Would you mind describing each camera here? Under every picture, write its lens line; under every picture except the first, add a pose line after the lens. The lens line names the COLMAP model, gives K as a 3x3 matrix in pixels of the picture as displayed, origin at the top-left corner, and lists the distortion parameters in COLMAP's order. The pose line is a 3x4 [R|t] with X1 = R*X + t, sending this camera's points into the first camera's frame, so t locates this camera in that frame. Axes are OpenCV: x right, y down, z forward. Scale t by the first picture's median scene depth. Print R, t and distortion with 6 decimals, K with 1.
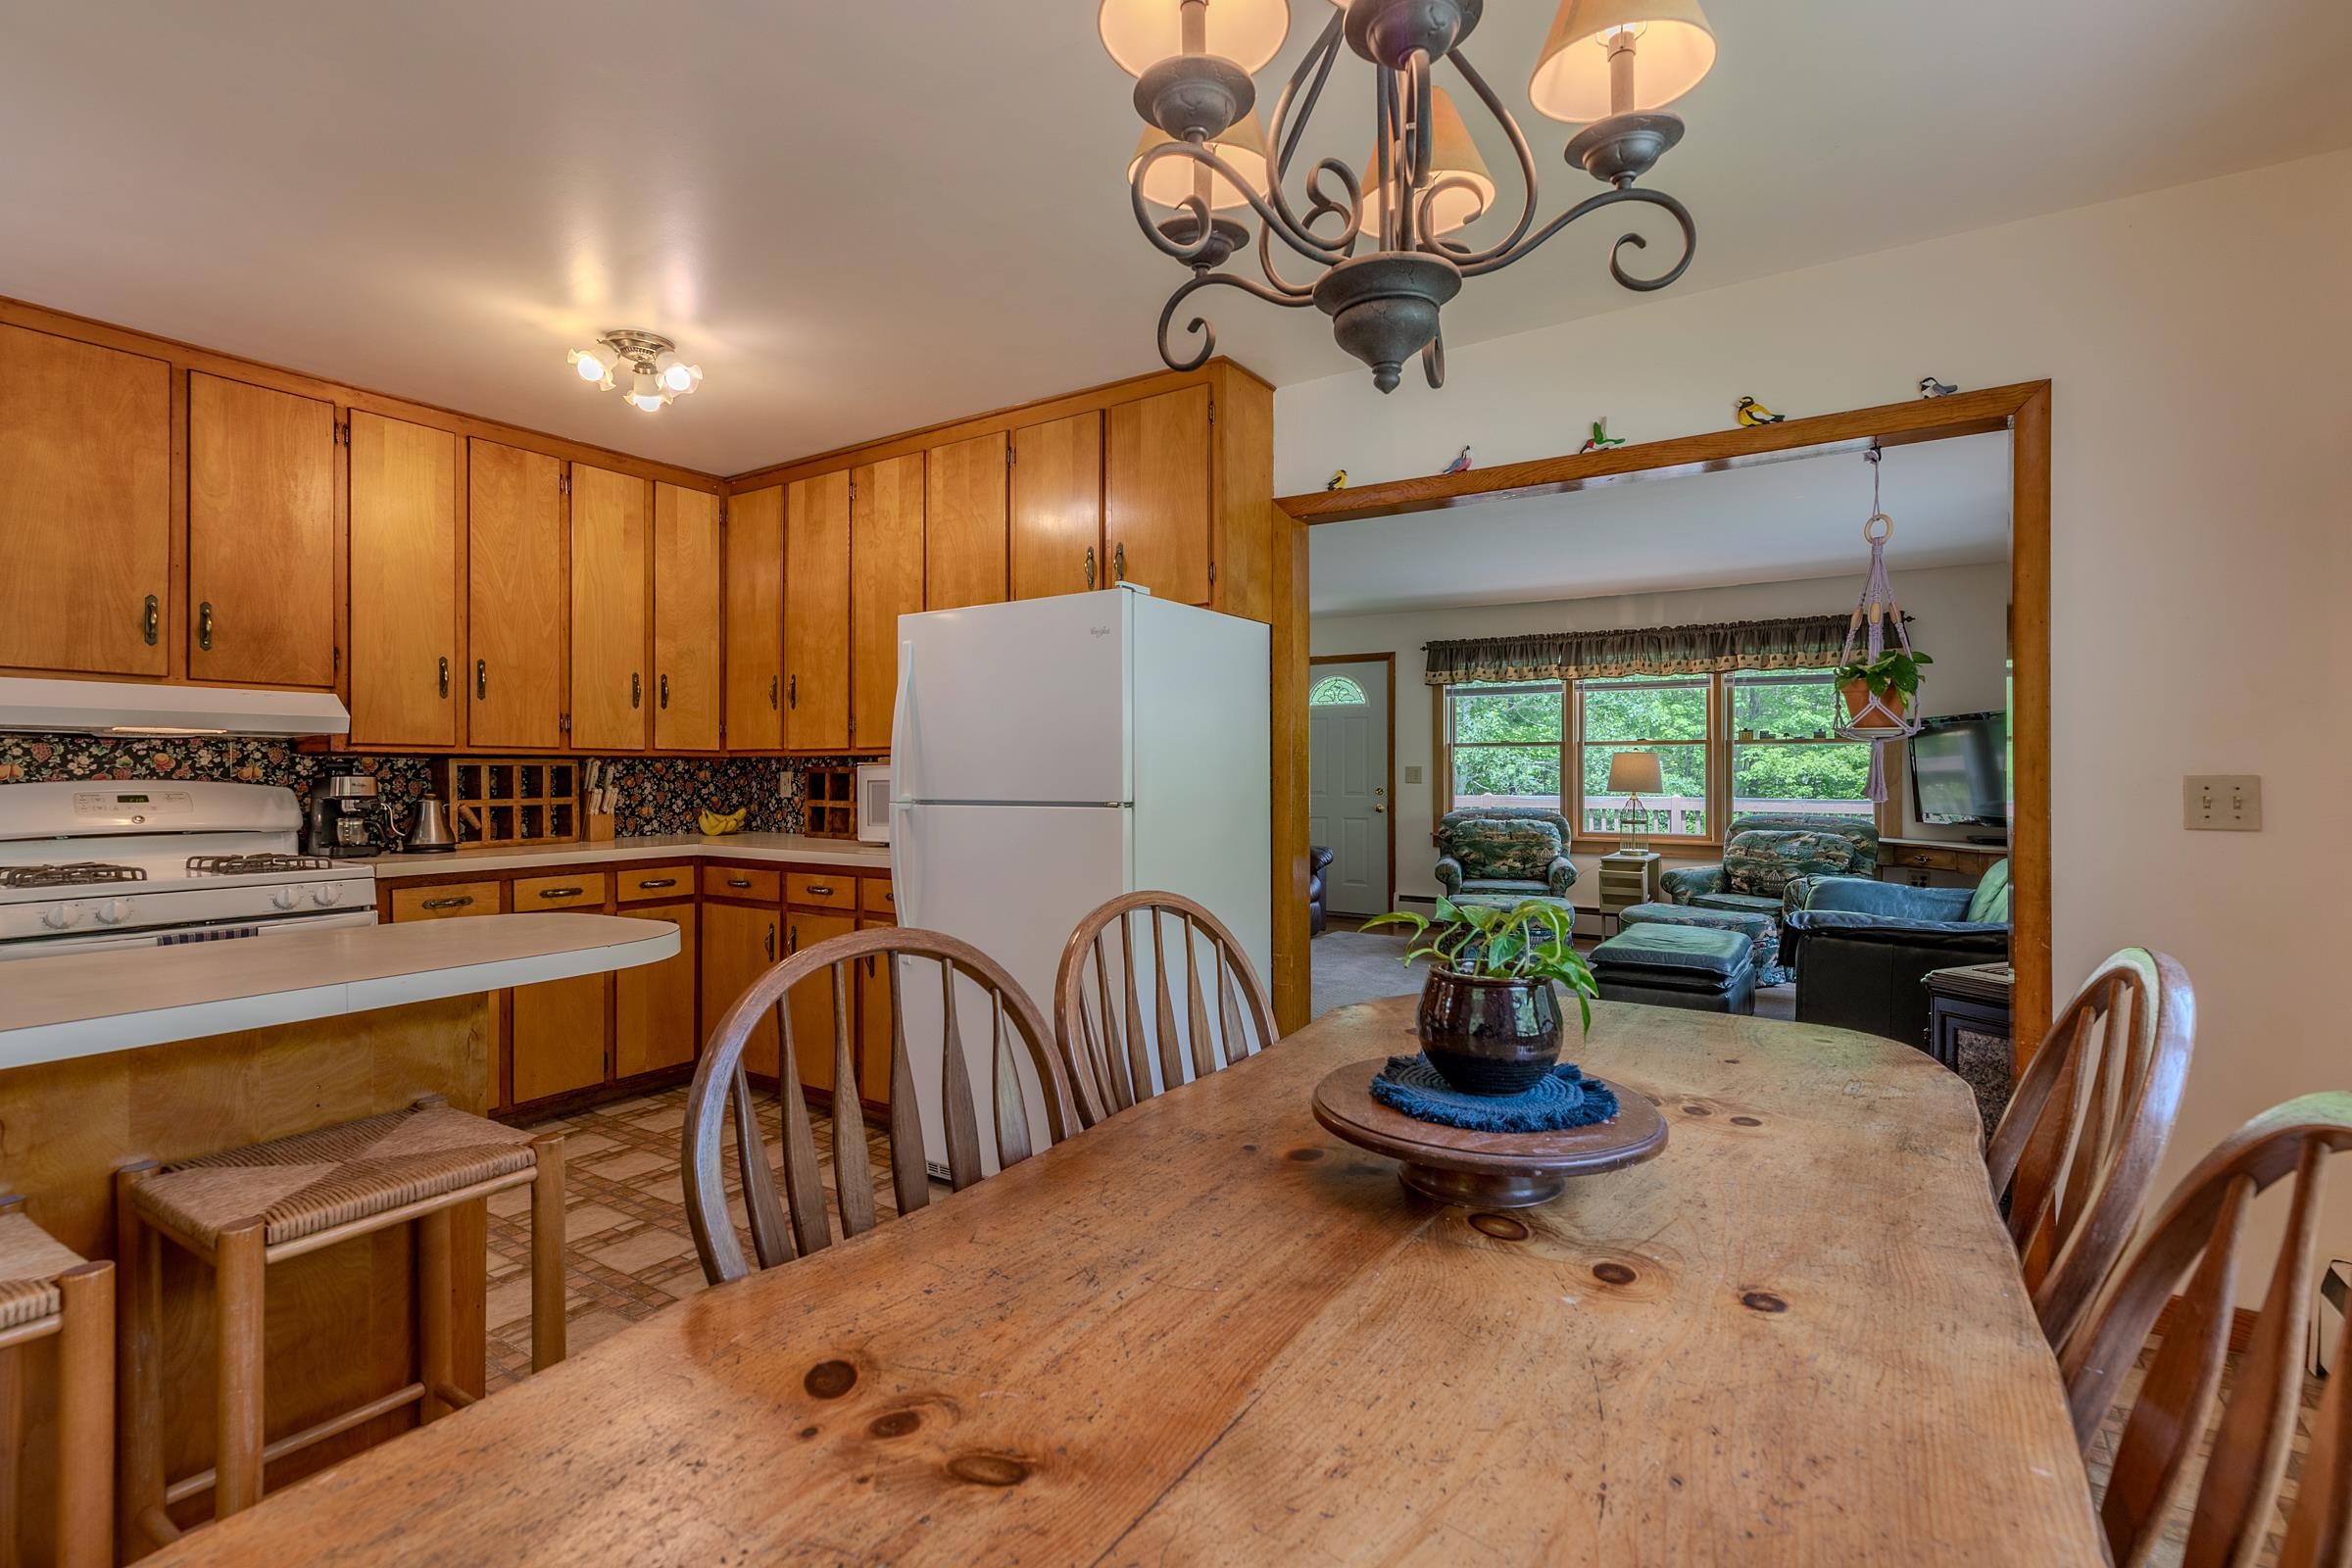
lens RADIAL K [[1066.6, 0, 1185.2], [0, 1066.6, 766.6], [0, 0, 1]] dist [0.007838, 0.000249]
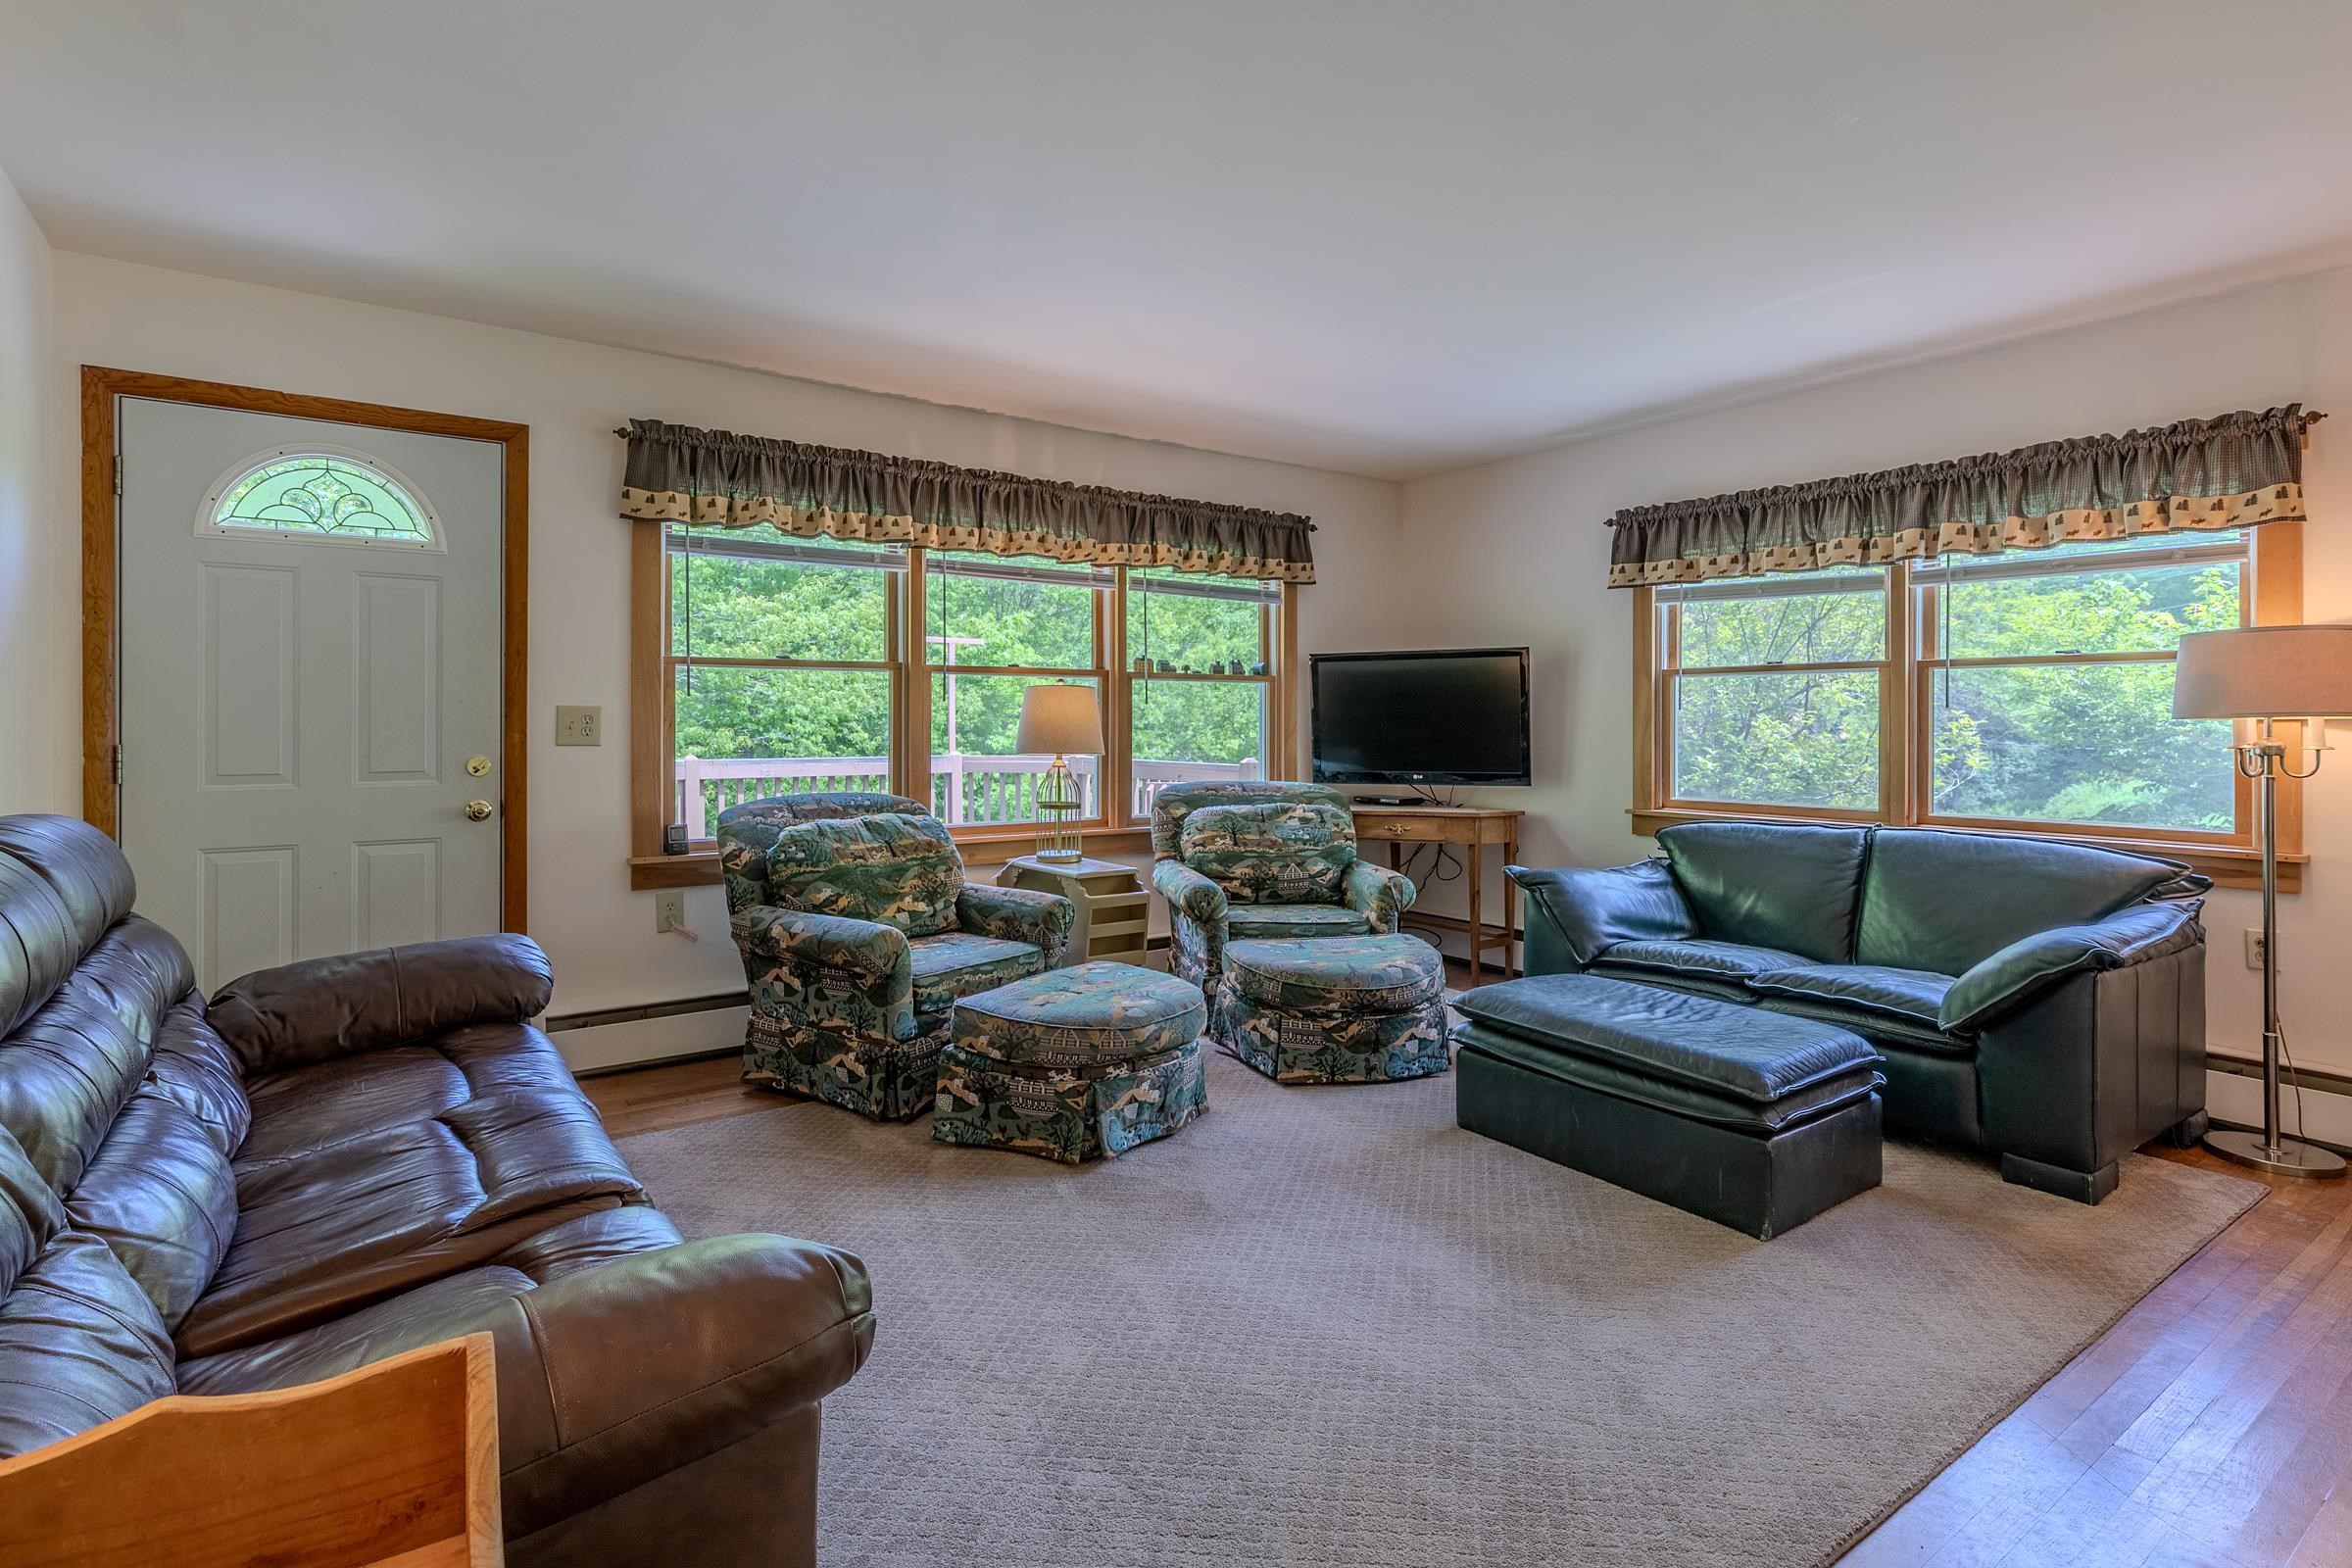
lens RADIAL K [[1177.6, 0, 1171.4], [0, 1177.6, 723.5], [0, 0, 1]] dist [0.001603, 0.000094]
pose [[0.372184, 0.001339, 0.928158, -0.285406], [-0.007428, 0.999971, 0.001536, 0.010678], [-0.928129, -0.007467, 0.372183, 1.264846]]
